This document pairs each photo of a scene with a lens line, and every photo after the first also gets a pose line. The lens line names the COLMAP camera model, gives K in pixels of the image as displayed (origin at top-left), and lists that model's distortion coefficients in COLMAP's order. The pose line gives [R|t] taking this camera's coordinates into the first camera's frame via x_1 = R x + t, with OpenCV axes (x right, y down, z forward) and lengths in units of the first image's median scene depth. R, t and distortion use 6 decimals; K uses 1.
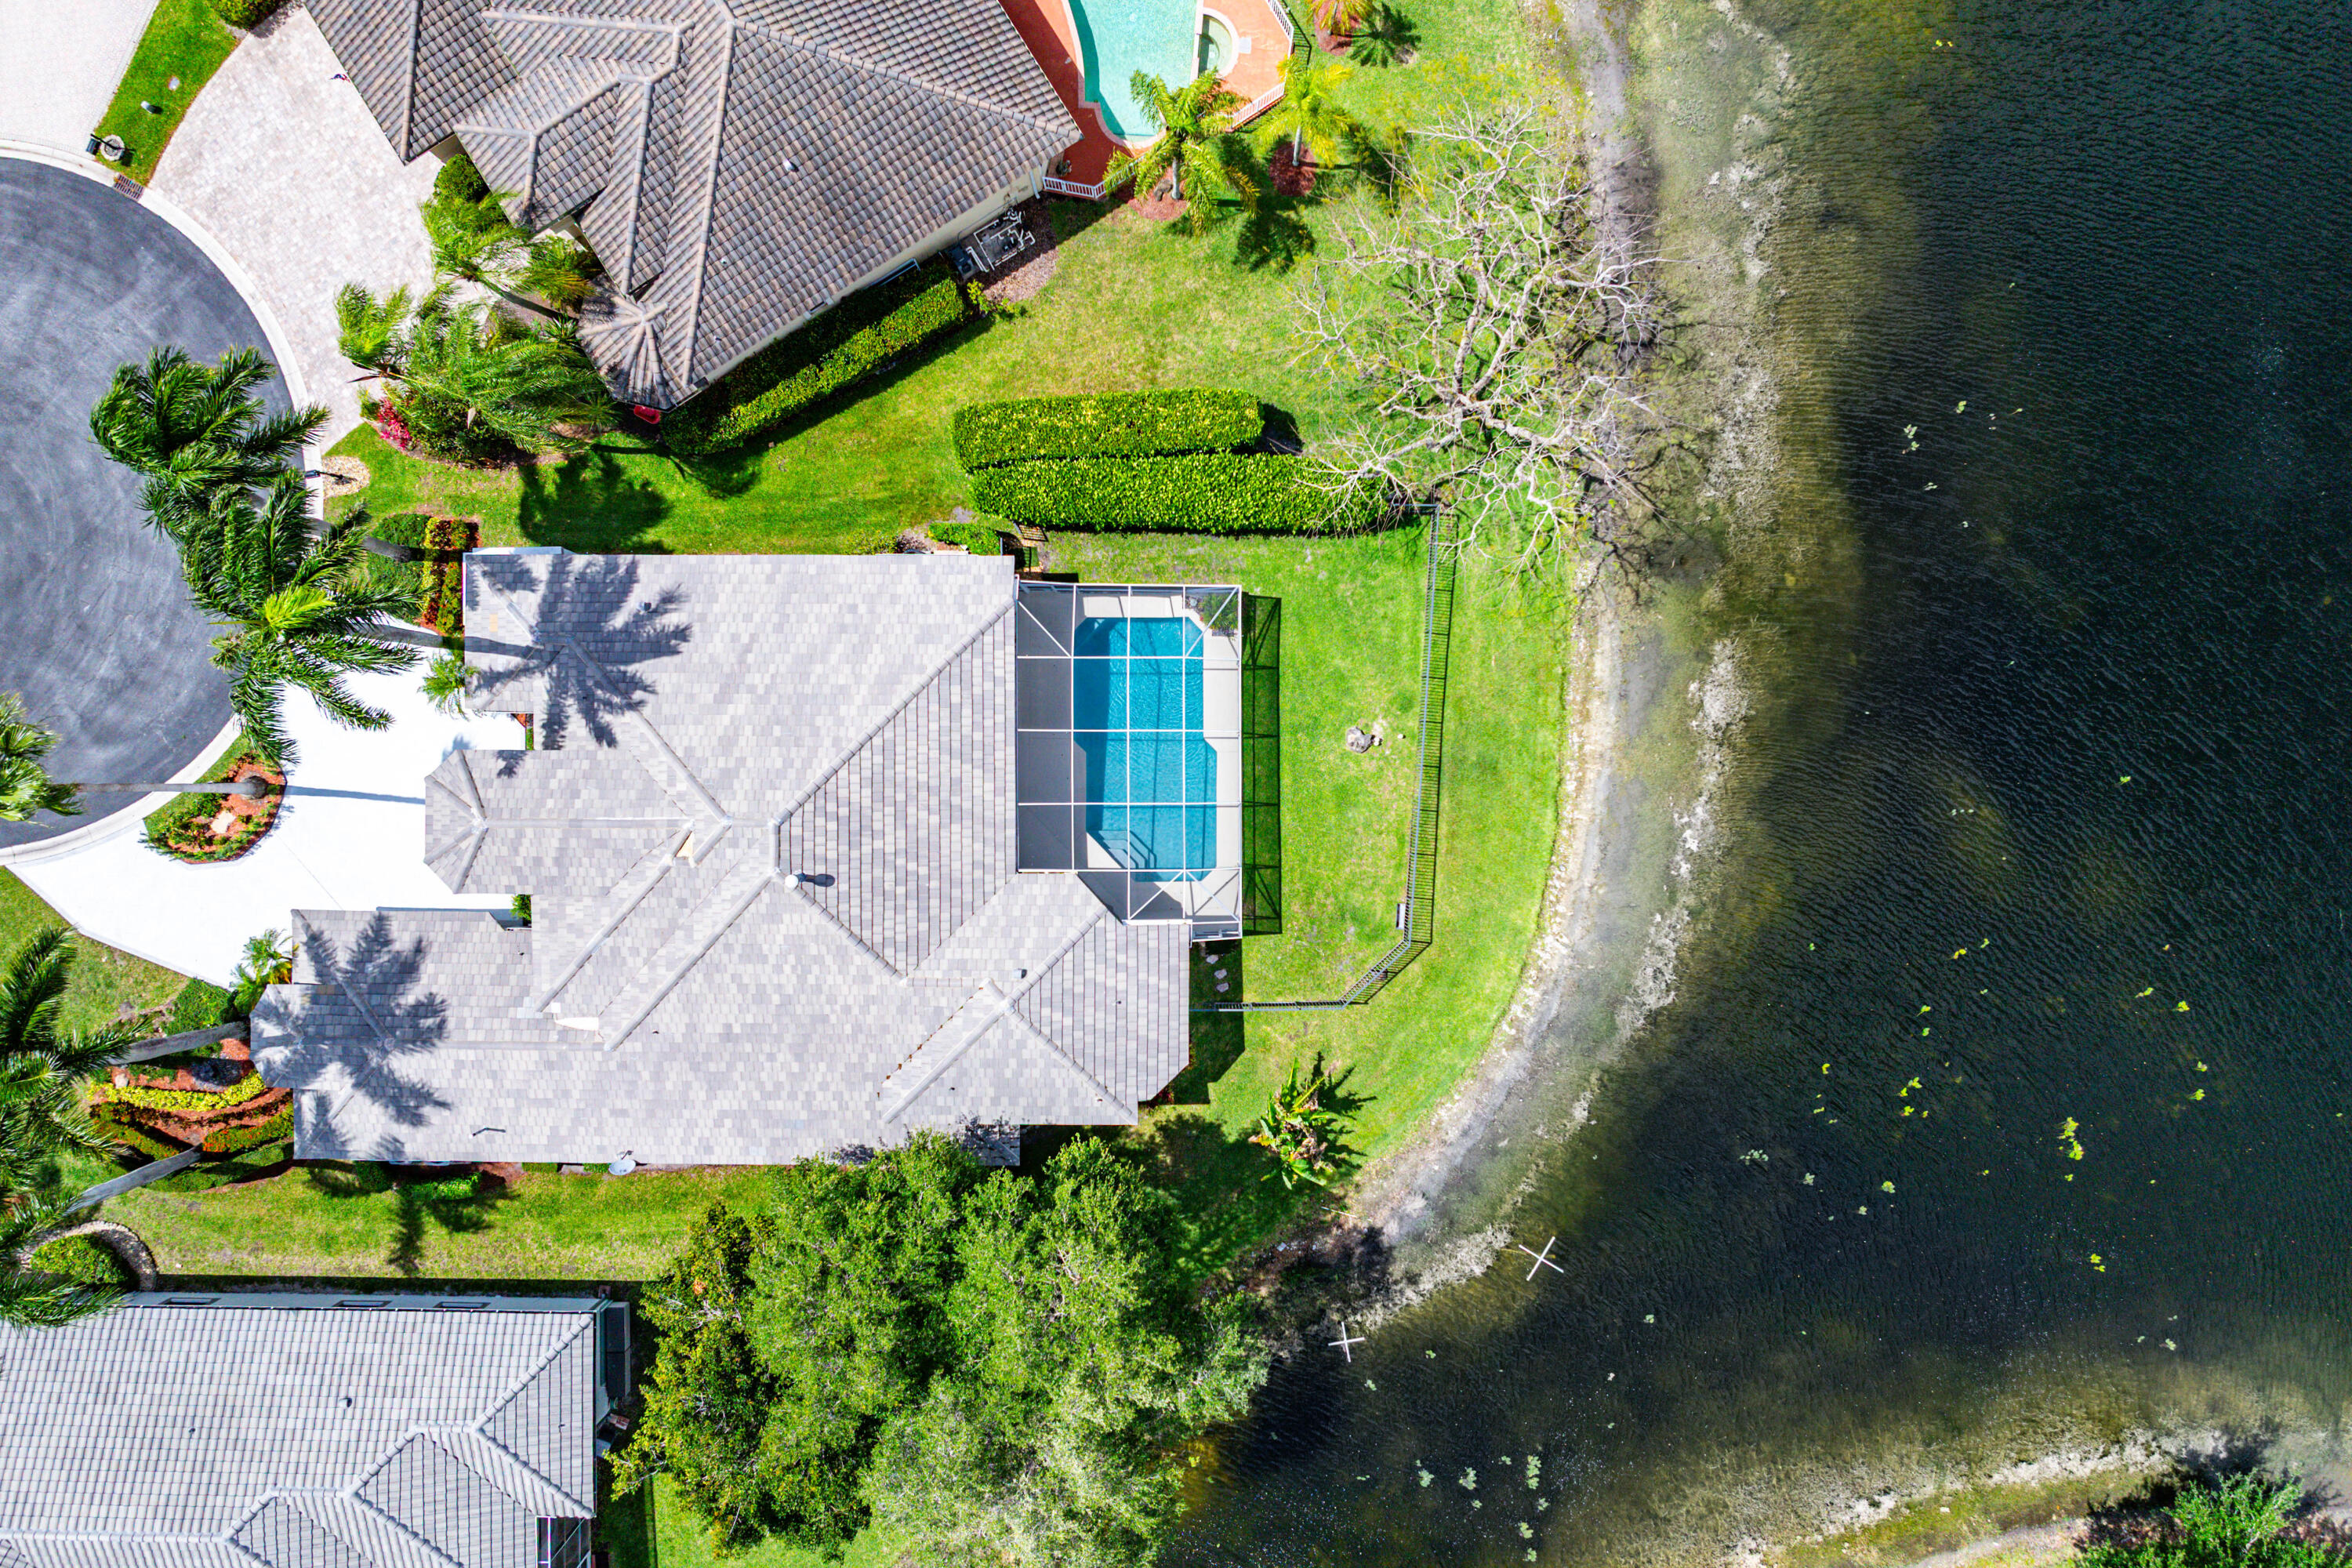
lens RADIAL K [[1655.5, 0, 1178.2], [0, 1655.5, 770.6], [0, 0, 1]] dist [-0.015570, 0.001306]
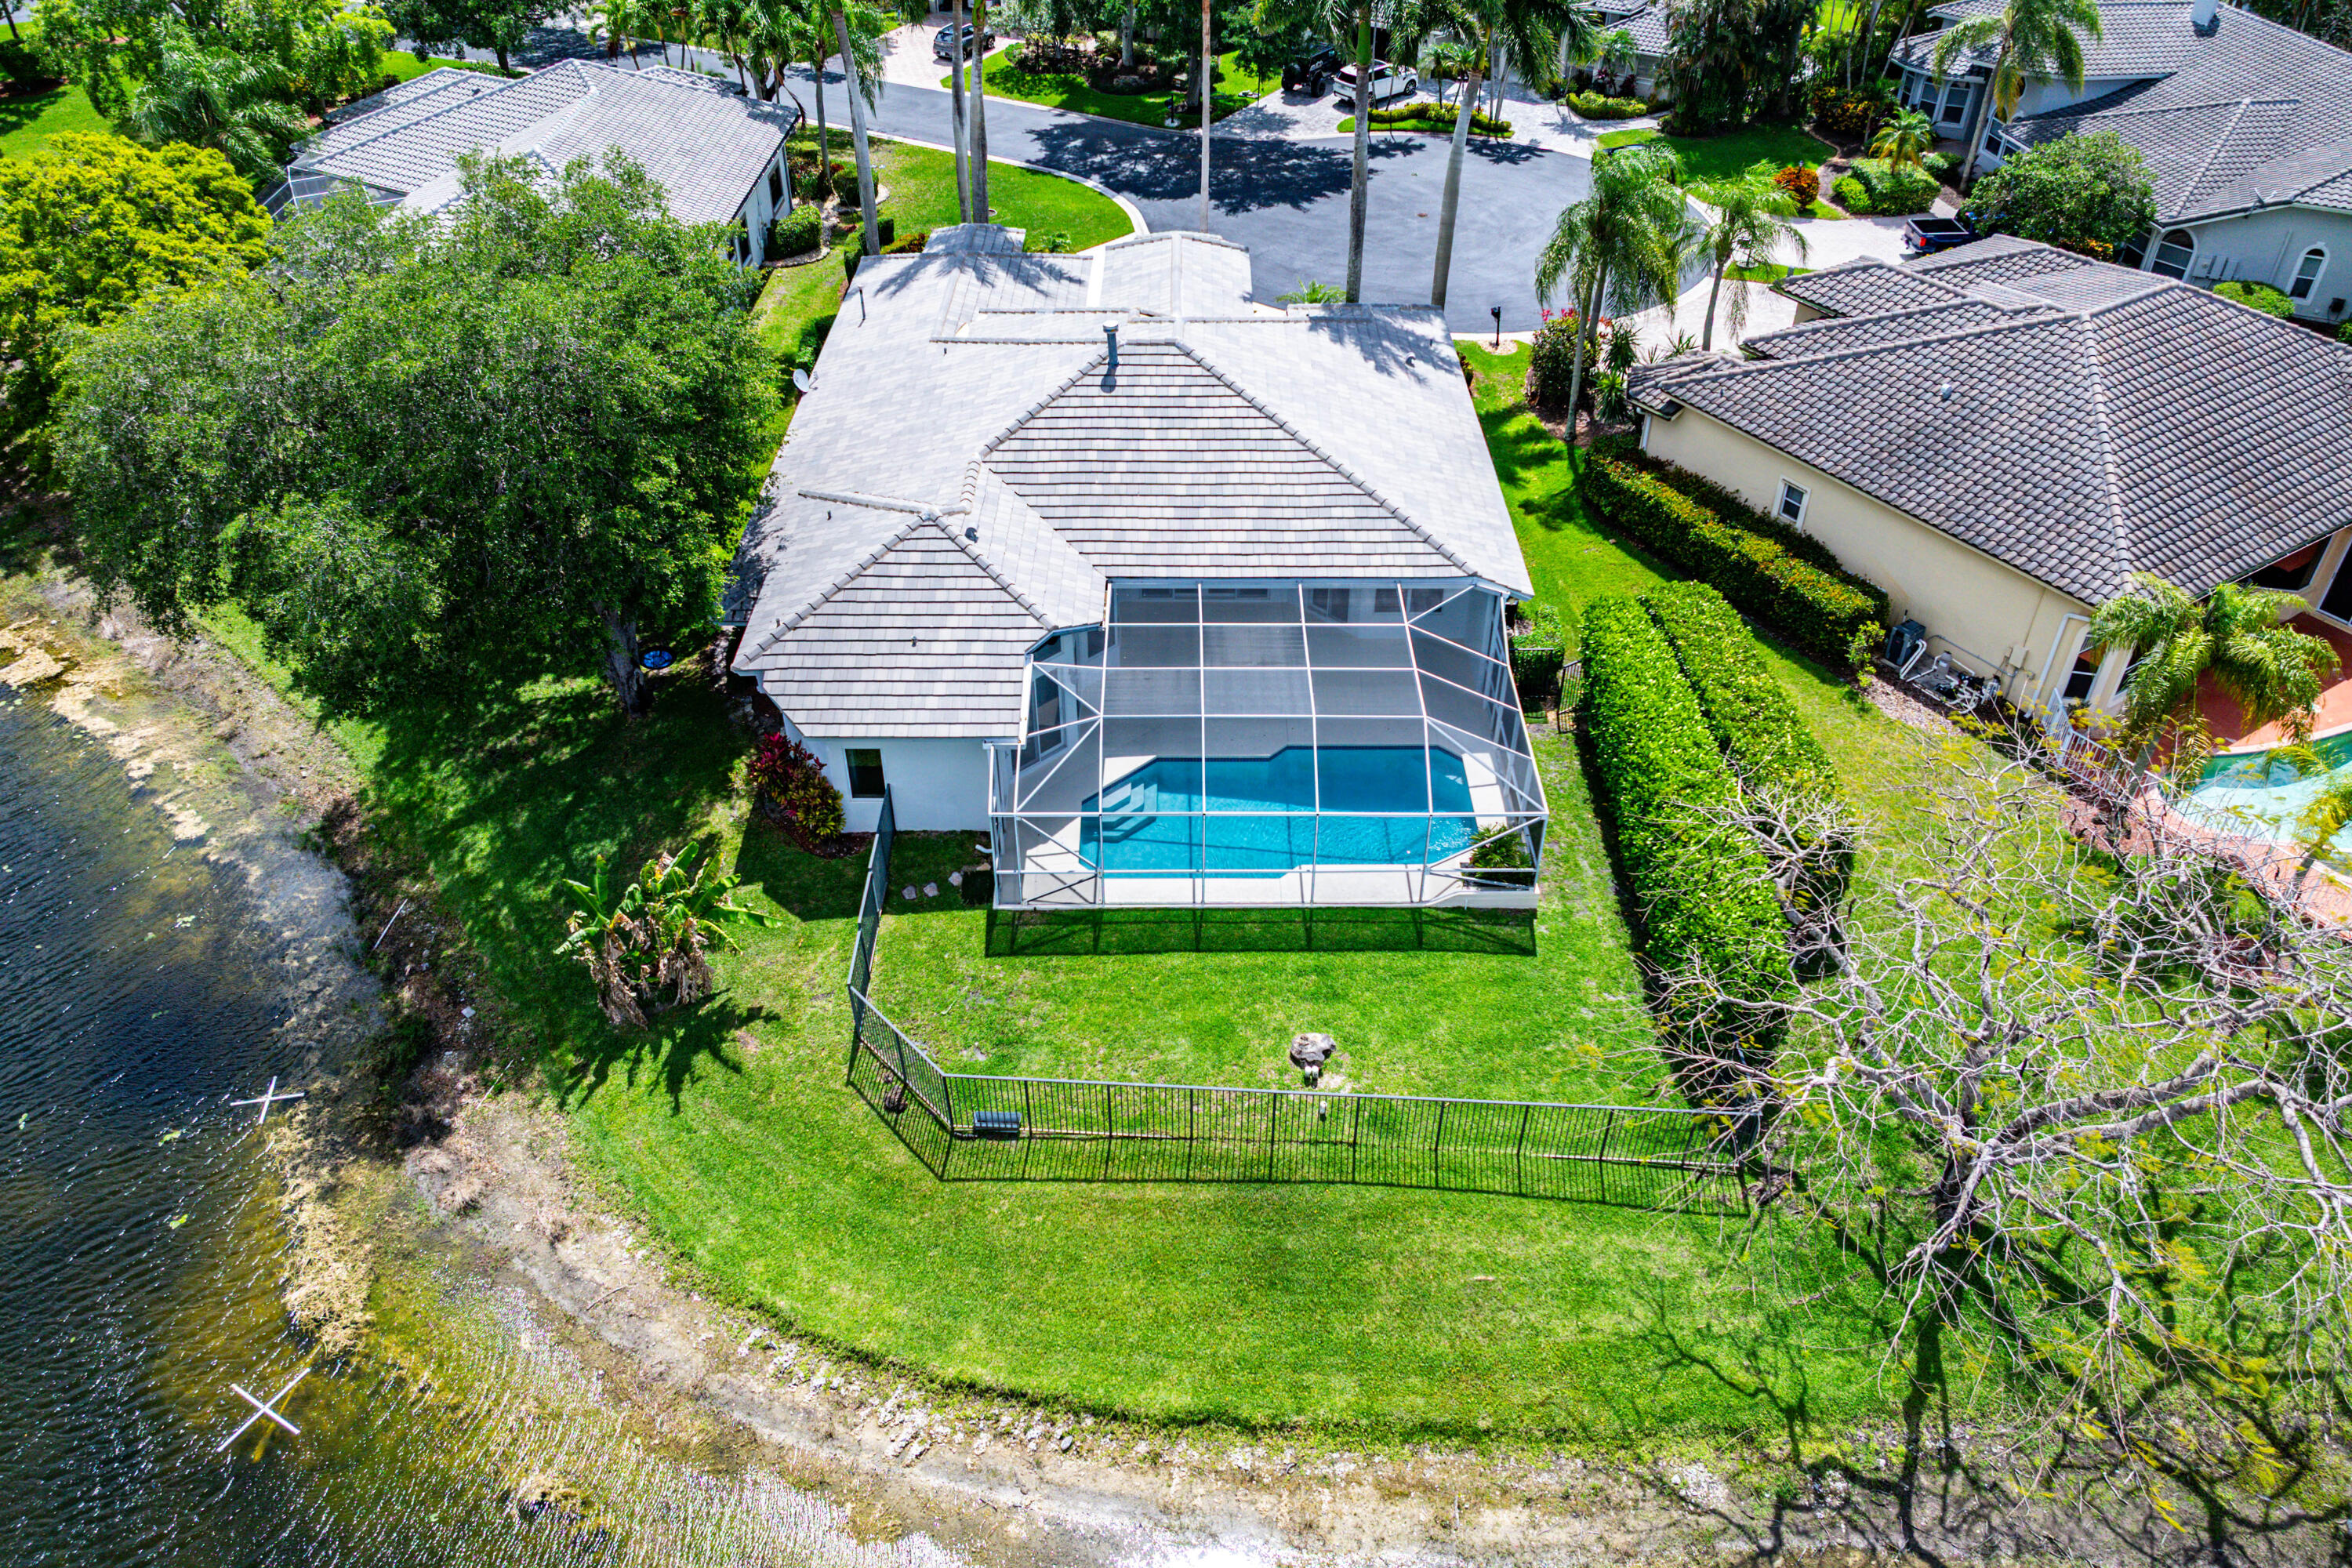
lens RADIAL K [[1655.5, 0, 1188.7], [0, 1655.5, 753.1], [0, 0, 1]] dist [-0.015570, 0.001306]
pose [[0.005015, 0.610402, -0.792076, 0.499497], [-0.999983, 0.000623, -0.005852, 0.027456], [-0.003079, 0.792092, 0.610394, 0.568243]]
